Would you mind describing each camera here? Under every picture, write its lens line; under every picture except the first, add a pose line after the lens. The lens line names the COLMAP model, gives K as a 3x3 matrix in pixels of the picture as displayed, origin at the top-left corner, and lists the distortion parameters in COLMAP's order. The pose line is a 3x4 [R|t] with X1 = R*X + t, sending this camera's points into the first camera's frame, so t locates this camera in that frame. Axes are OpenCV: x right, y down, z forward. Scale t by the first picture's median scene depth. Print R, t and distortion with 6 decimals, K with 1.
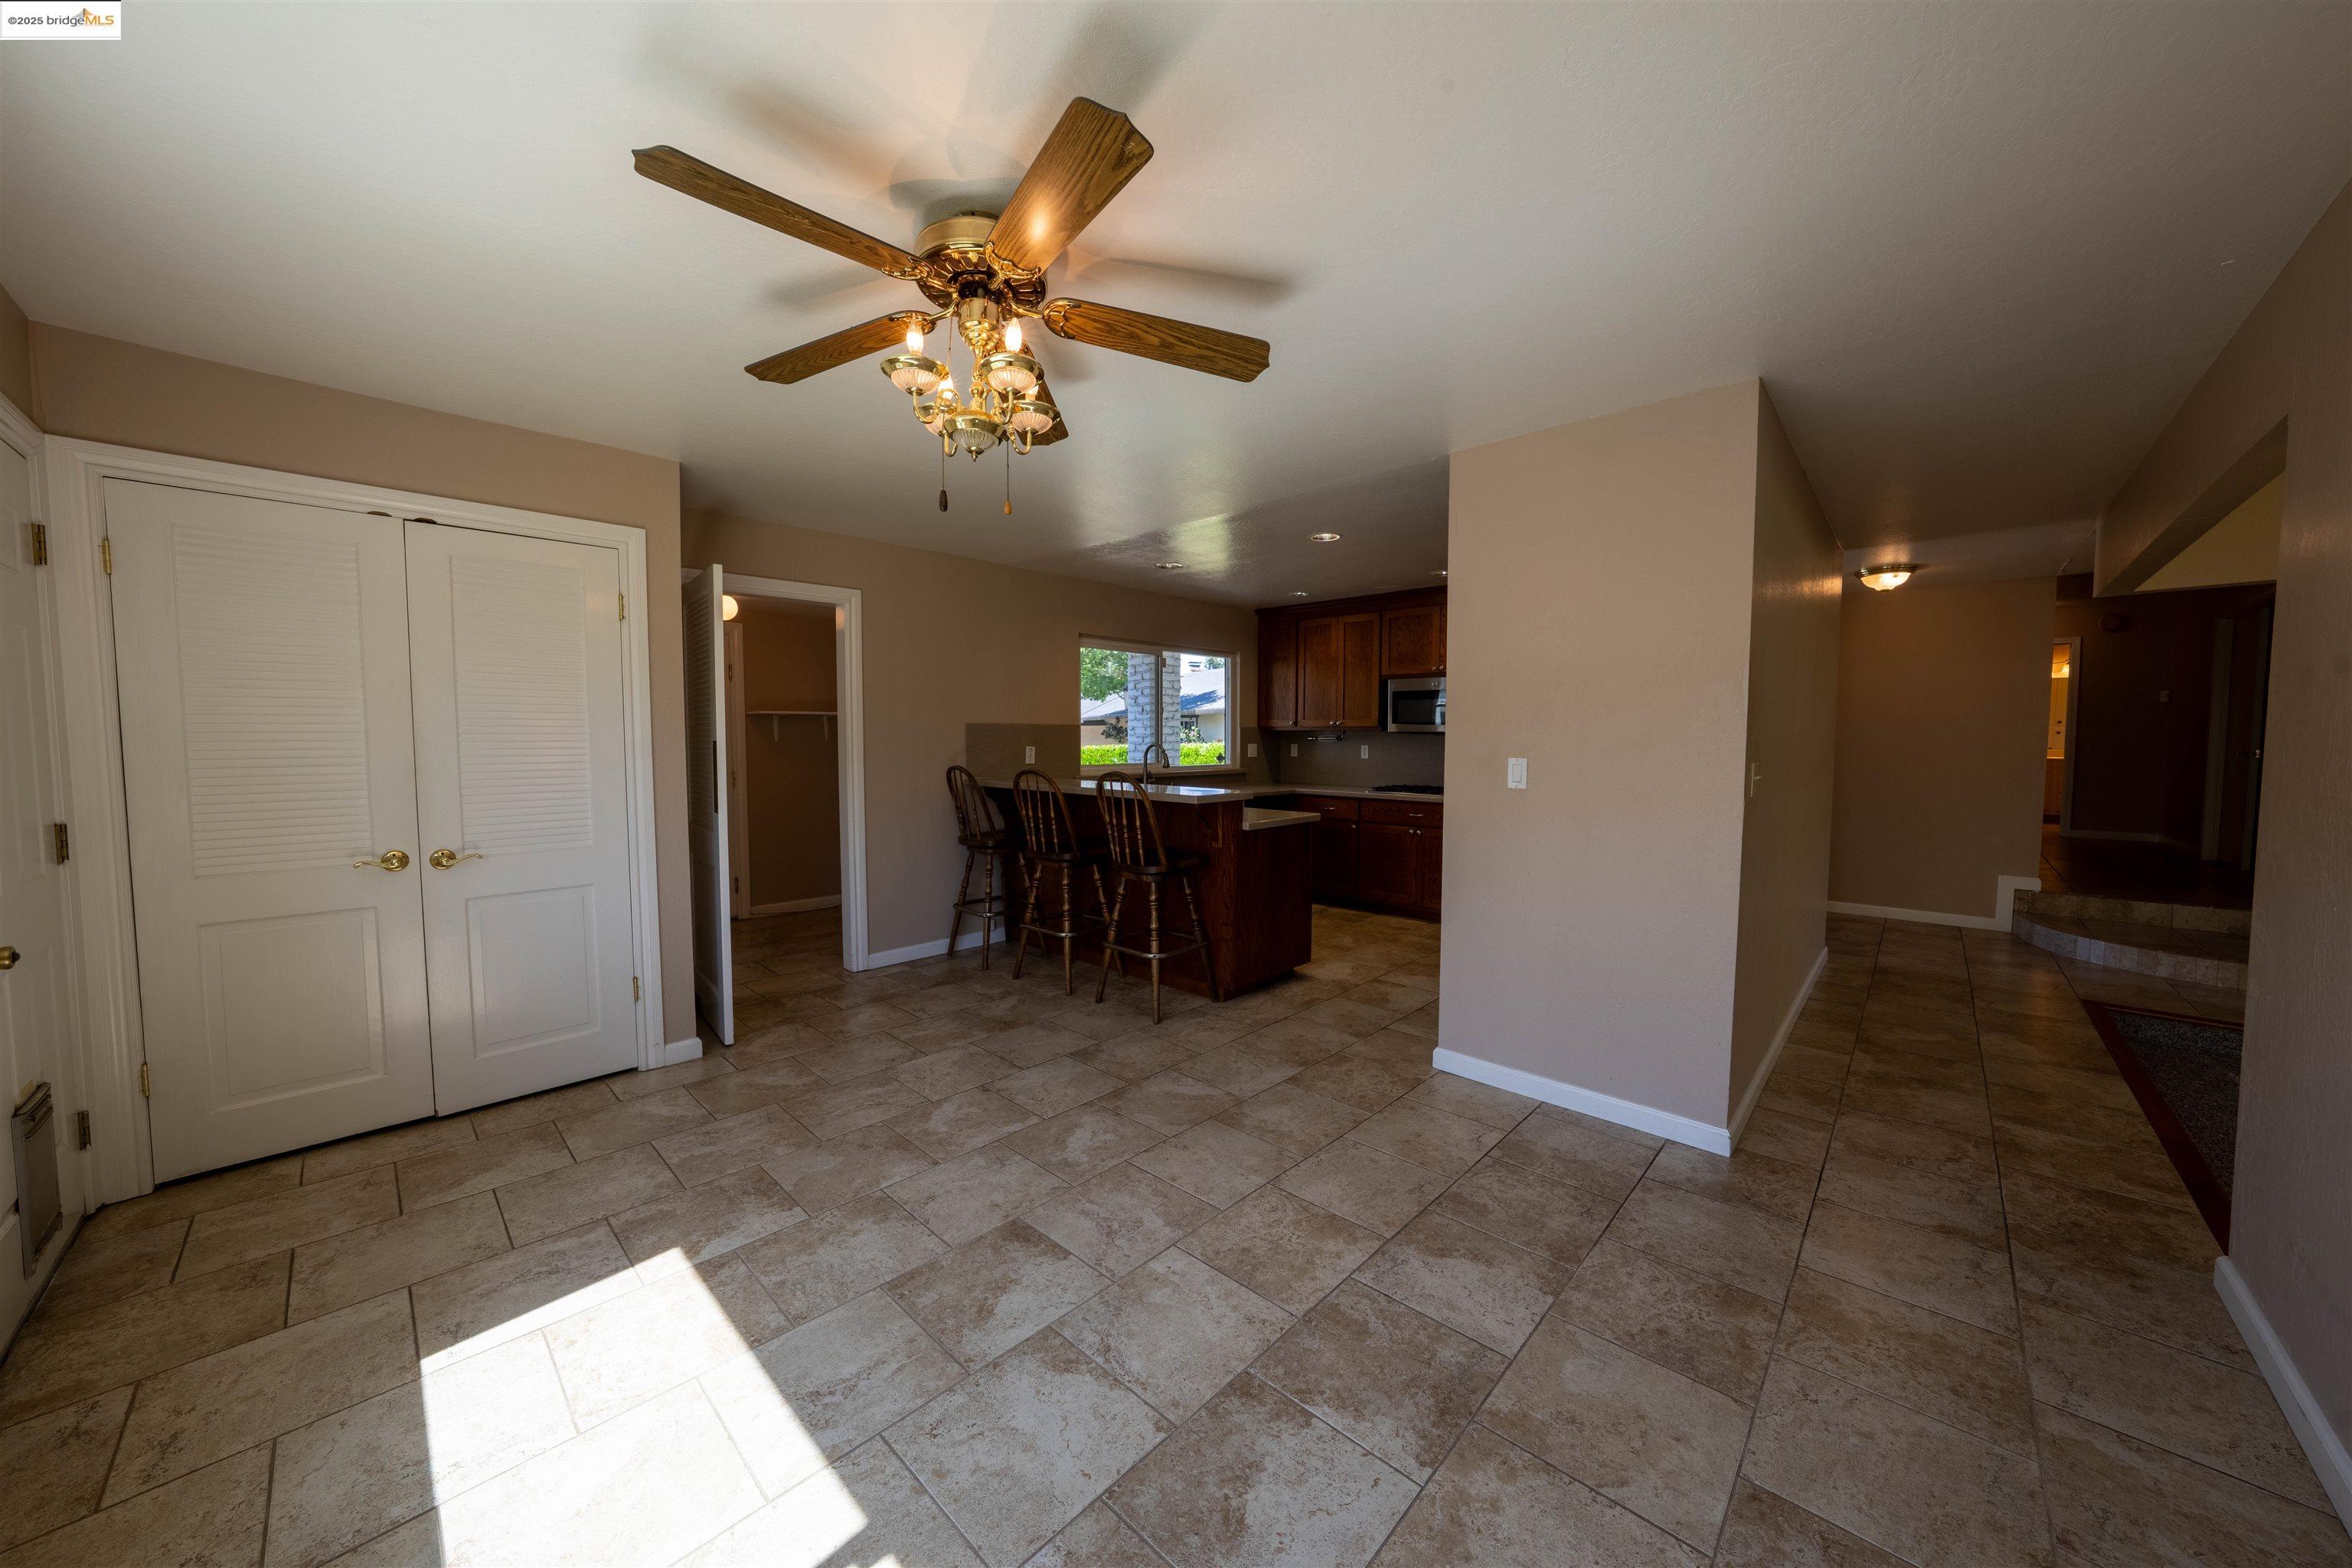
lens RADIAL K [[799.8, 0, 1194.4], [0, 799.8, 788.8], [0, 0, 1]] dist [-0.001322, 0.001225]
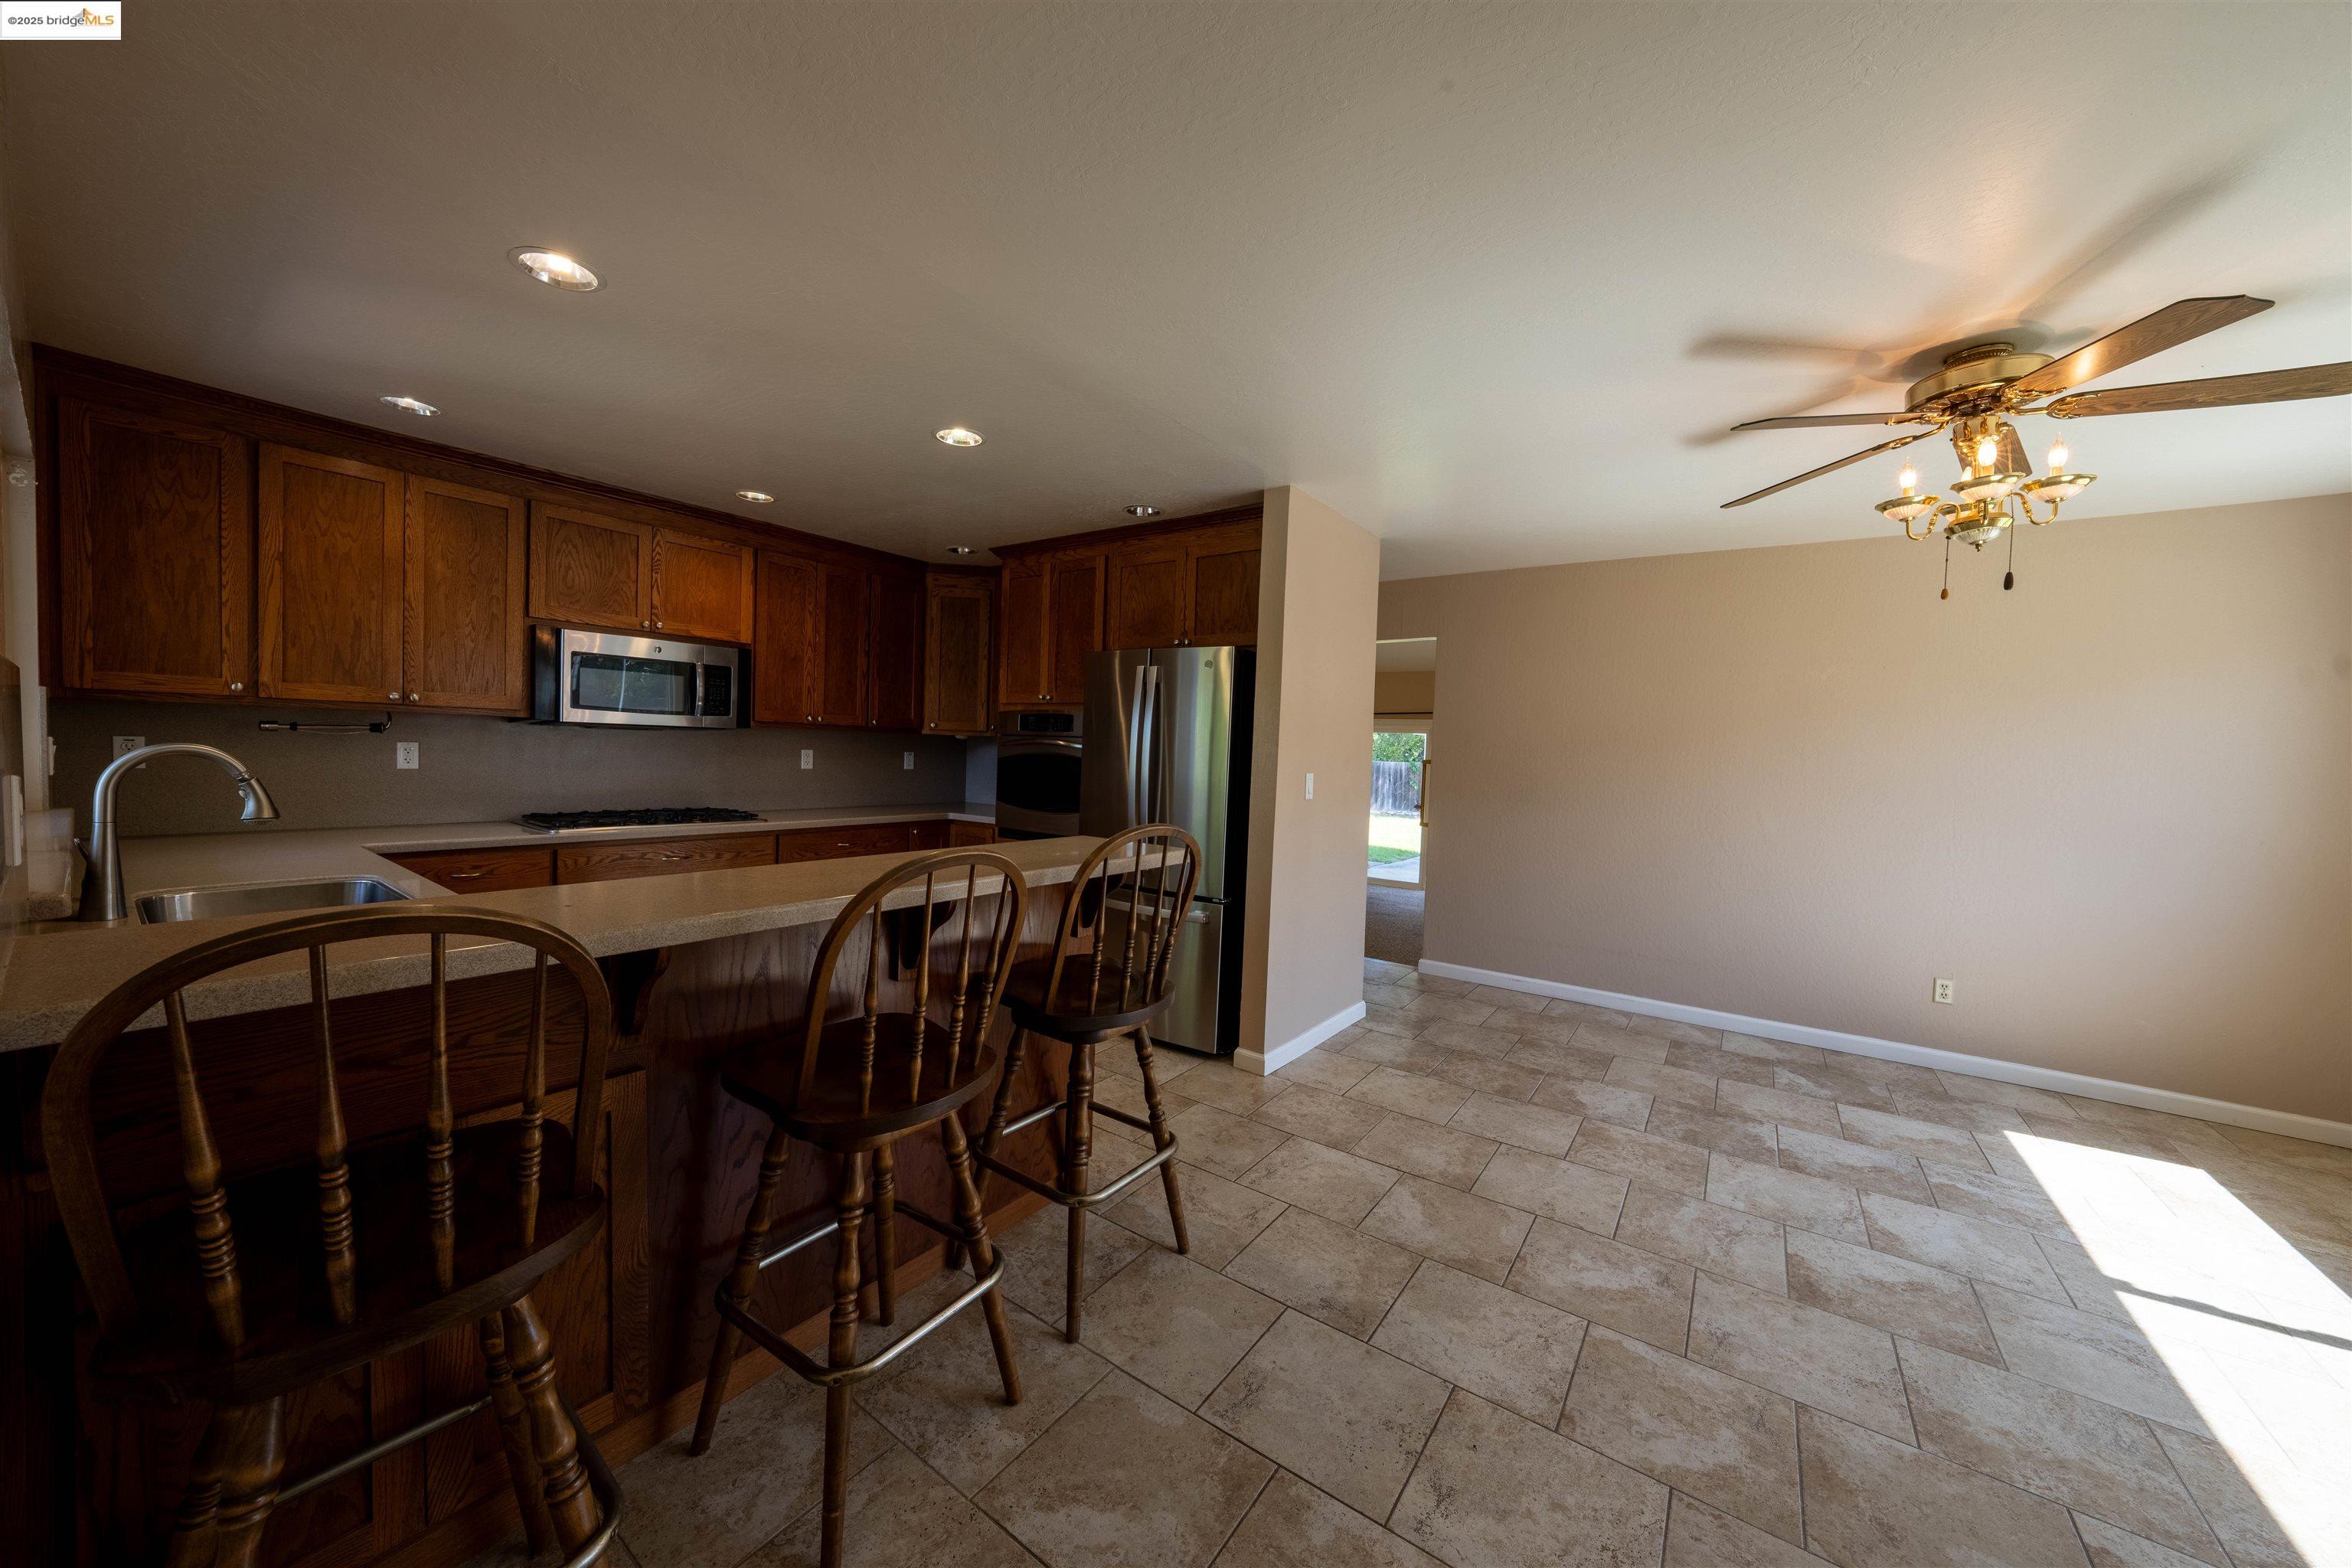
lens RADIAL K [[799.8, 0, 1181.7], [0, 799.8, 771.8], [0, 0, 1]] dist [-0.001322, 0.001225]
pose [[-0.126015, -0.029249, 0.991597, -0.976828], [0.025158, 0.999150, 0.032669, -0.115385], [-0.991709, 0.029064, -0.125172, 1.699689]]
